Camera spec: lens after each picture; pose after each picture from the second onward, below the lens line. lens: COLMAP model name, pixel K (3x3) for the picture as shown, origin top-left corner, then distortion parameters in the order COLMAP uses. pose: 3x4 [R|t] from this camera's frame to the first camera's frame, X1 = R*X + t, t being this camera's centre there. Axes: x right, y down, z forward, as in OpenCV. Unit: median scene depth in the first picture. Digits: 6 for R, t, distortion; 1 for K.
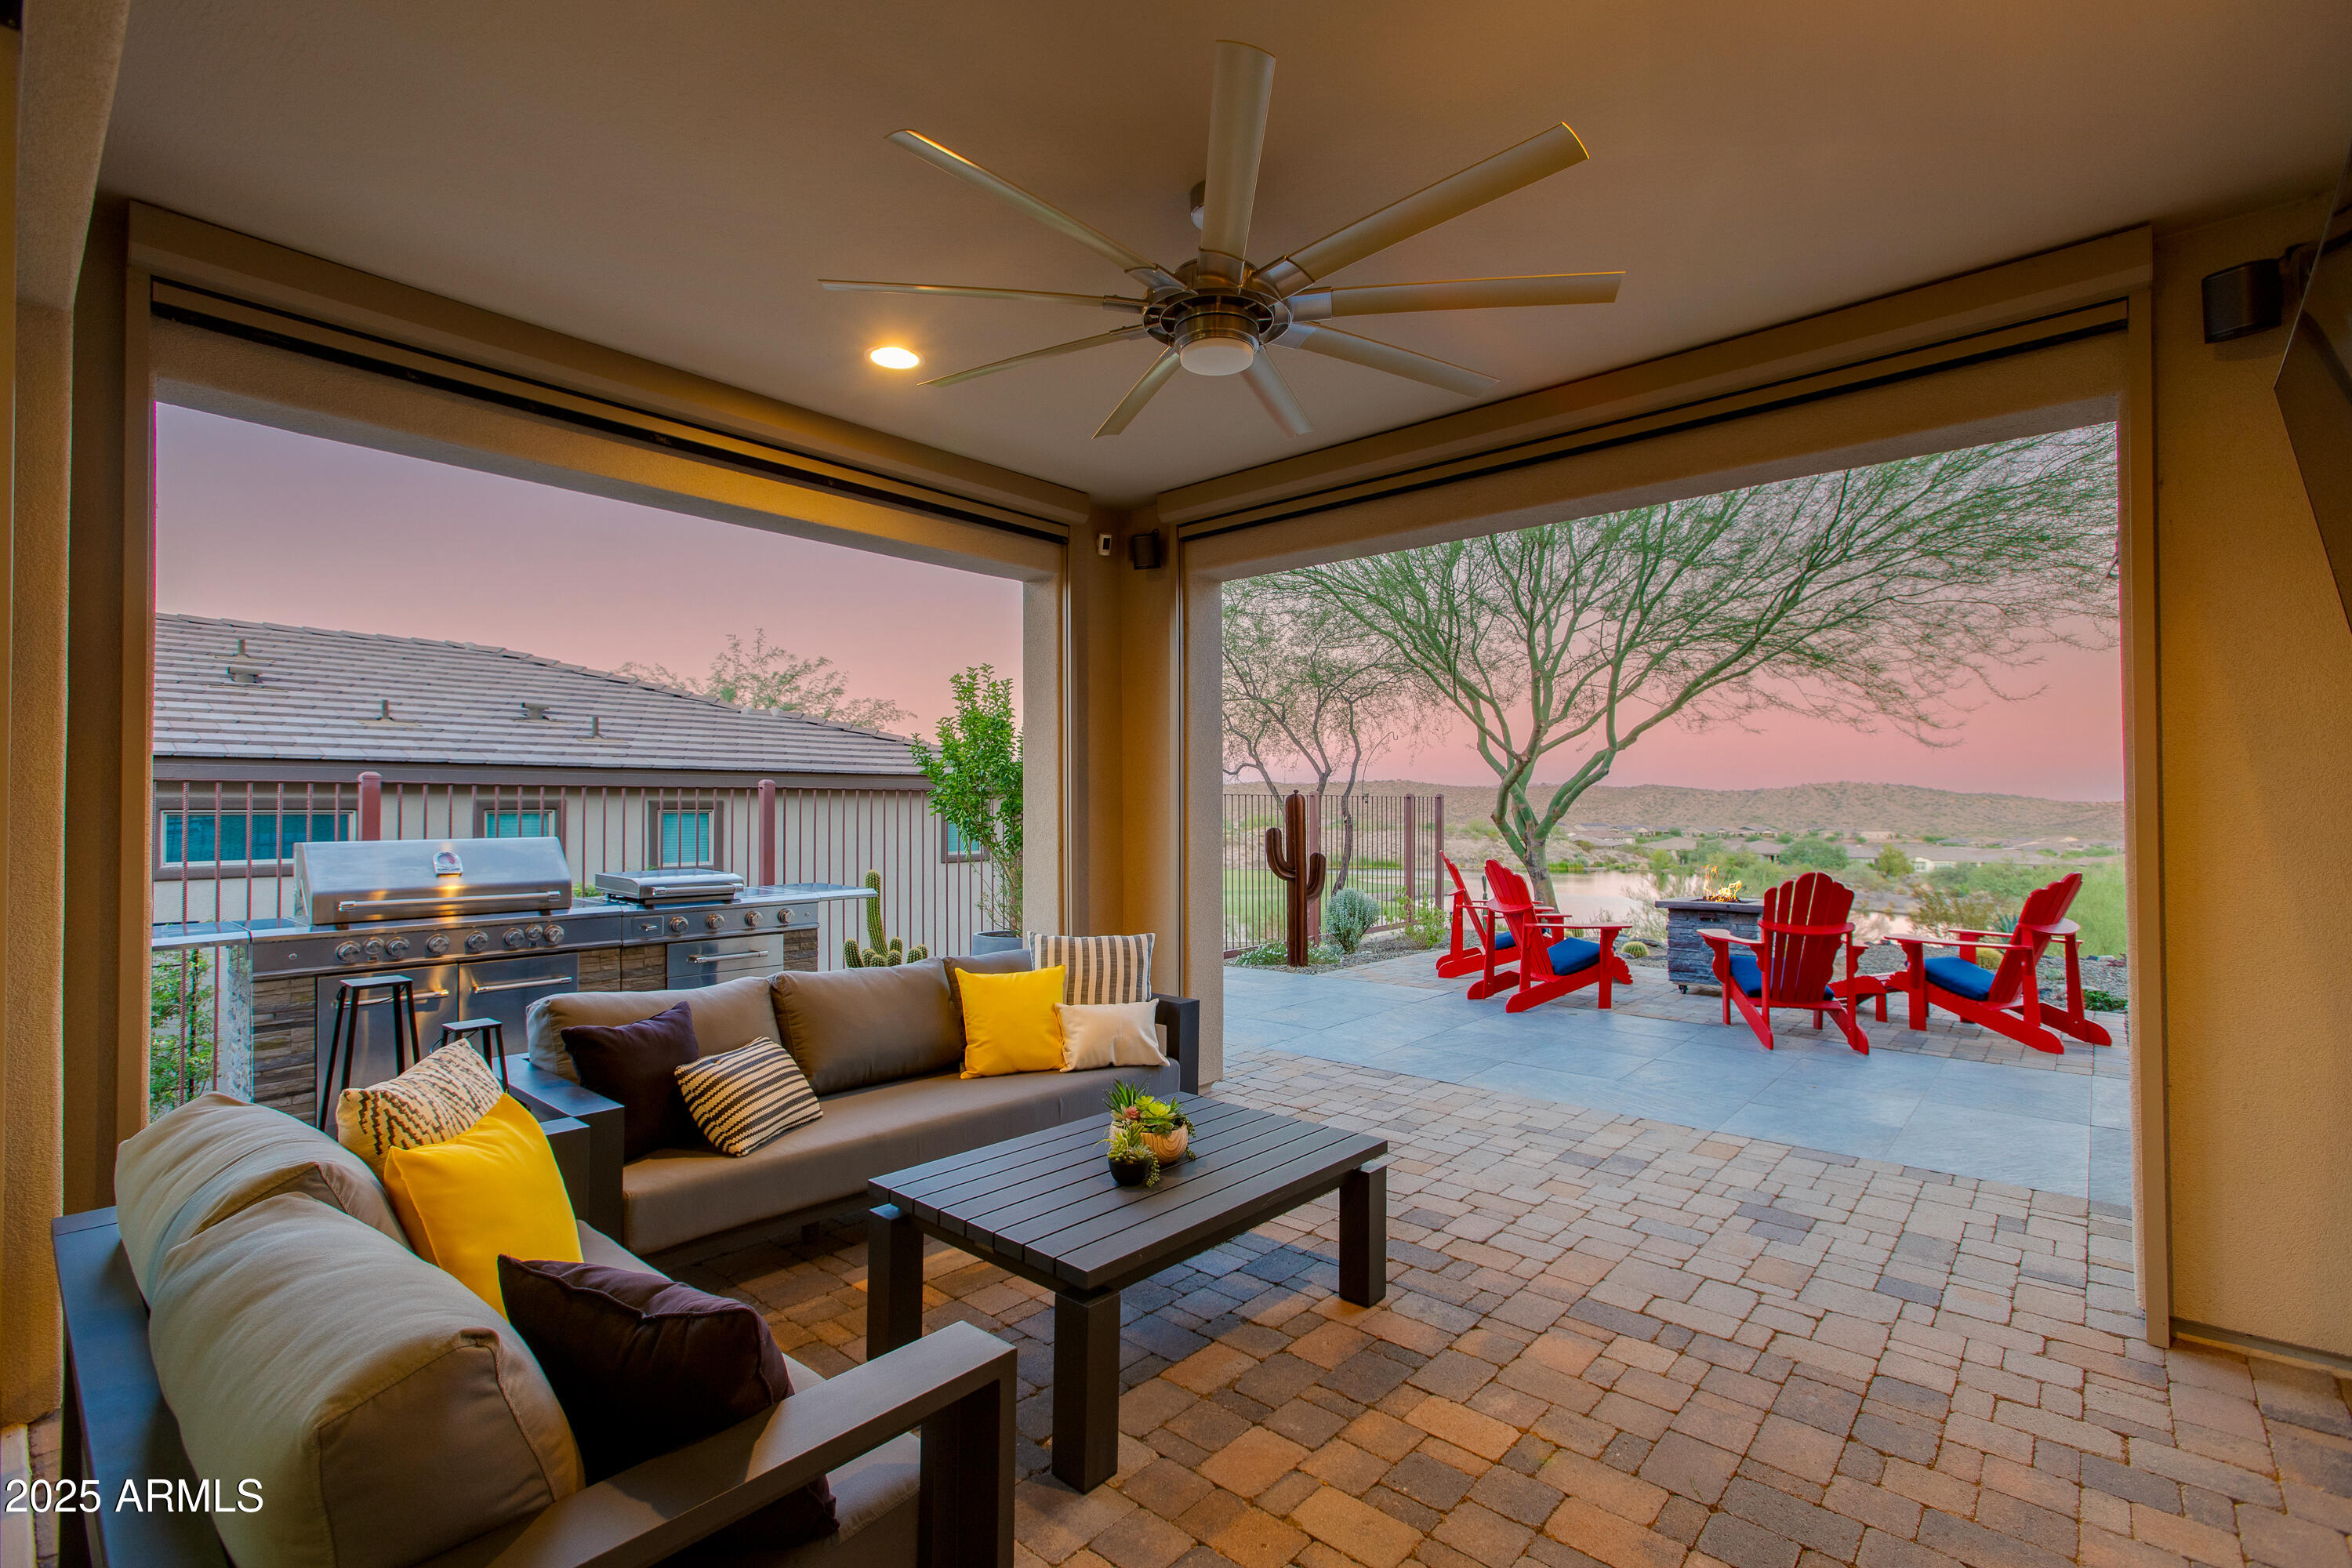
lens RADIAL K [[1060.6, 0, 1183.3], [0, 1060.6, 802.2], [0, 0, 1]] dist [0.001256, 0.000581]
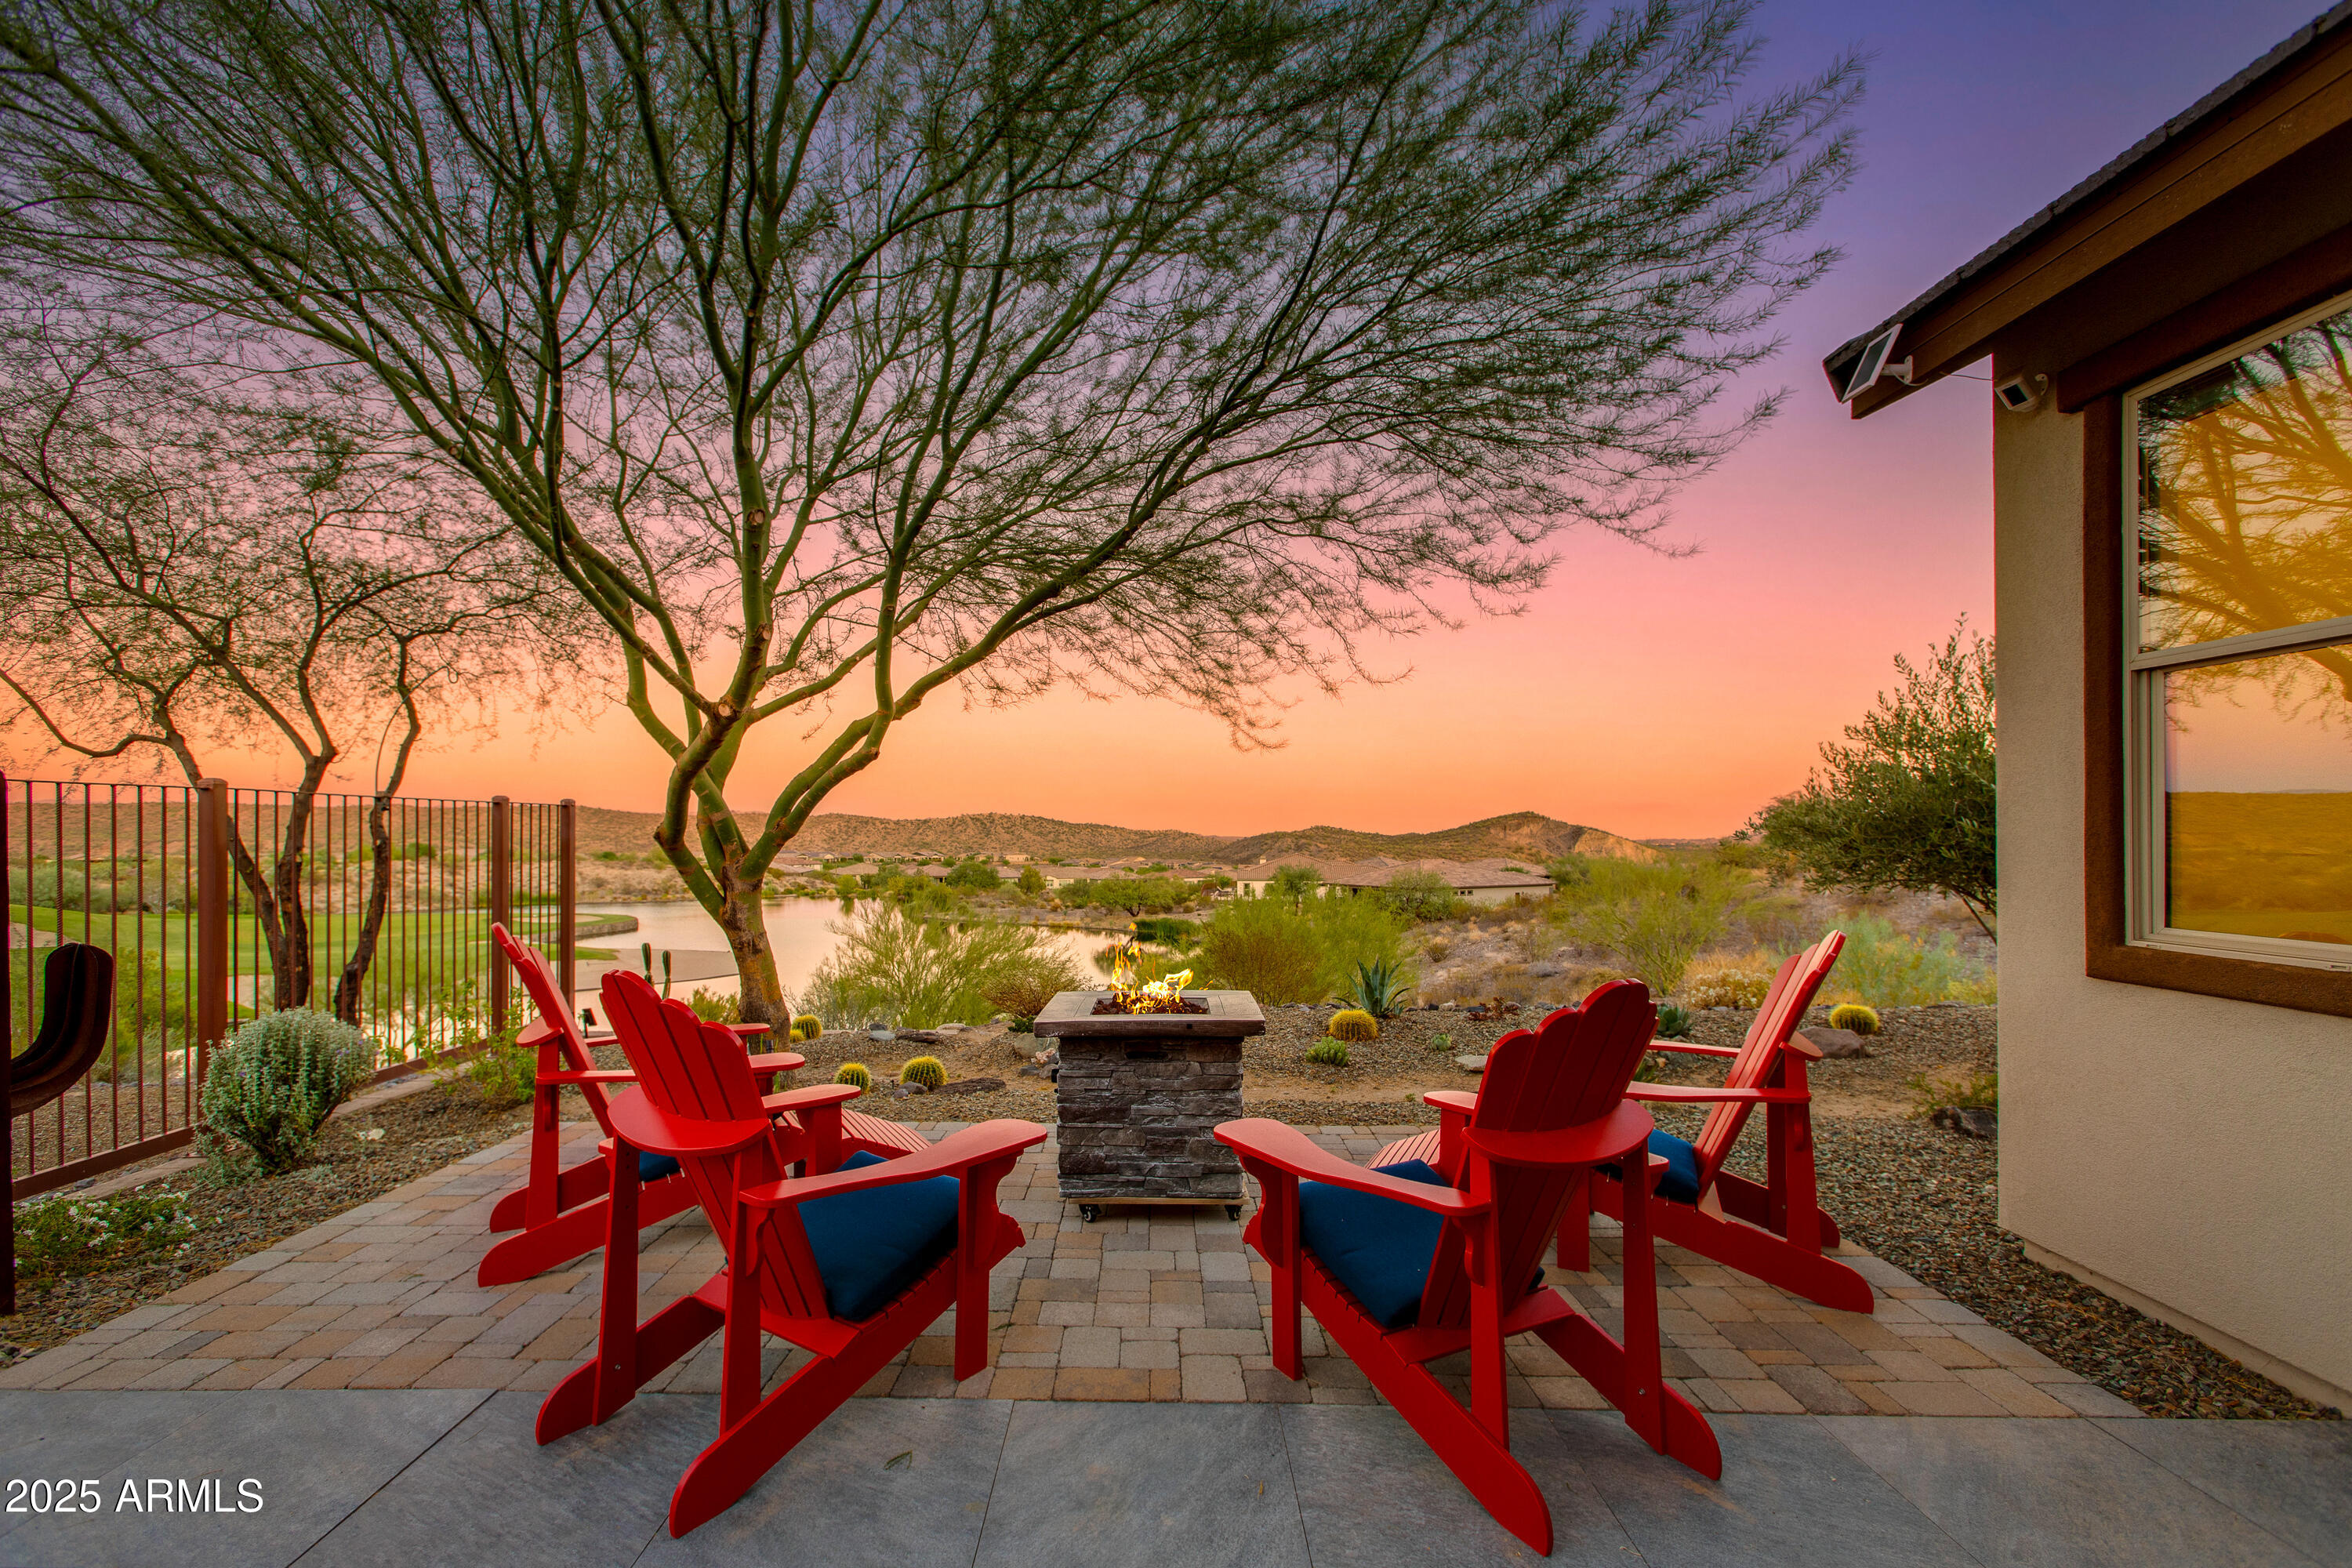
lens RADIAL K [[1055.9, 0, 1140.8], [0, 1055.9, 830.0], [0, 0, 1]] dist [0.000708, 0.000958]
pose [[0.767034, 0.001841, 0.641604, 0.168040], [-0.001892, 0.999998, -0.000607, 0.011877], [-0.641604, -0.000748, 0.767036, 0.538683]]
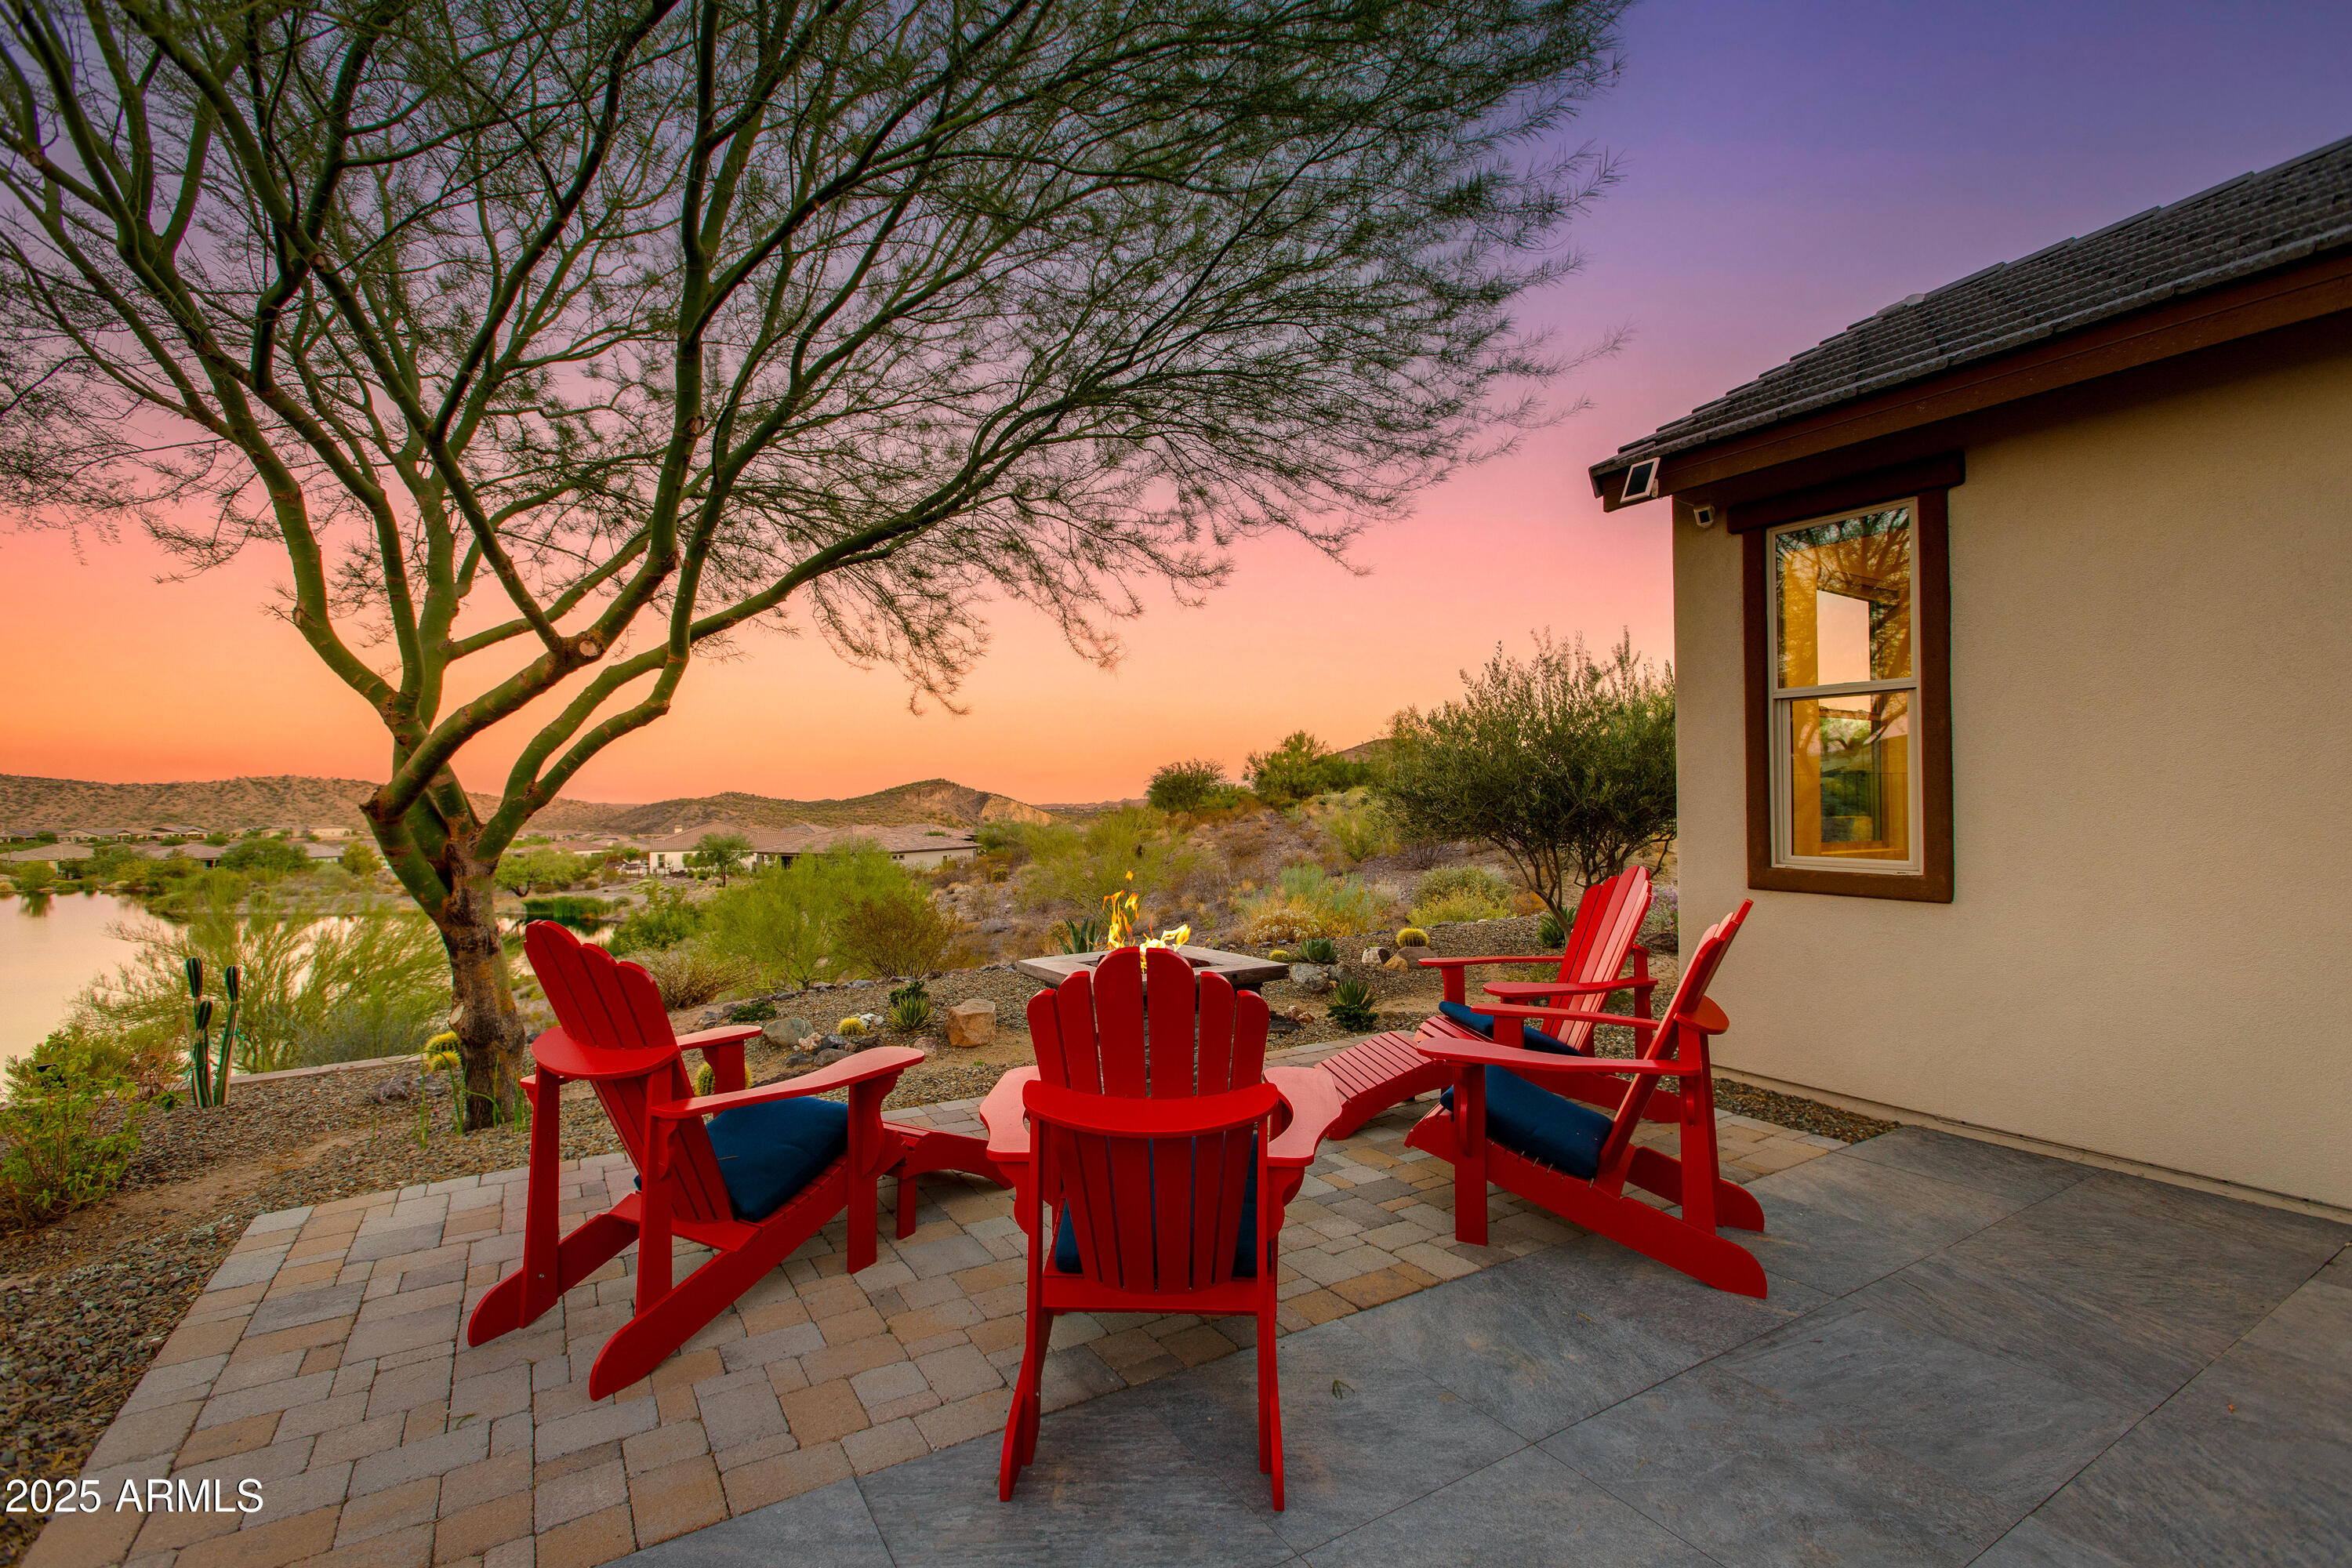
lens RADIAL K [[1039.2, 0, 1160.8], [0, 1039.2, 782.5], [0, 0, 1]] dist [-0.015681, 0.013406]
pose [[0.307855, 0.013420, 0.951339, 0.031375], [0.000722, 0.999897, -0.014339, 0.011559], [-0.951433, 0.005101, 0.307813, 0.714207]]
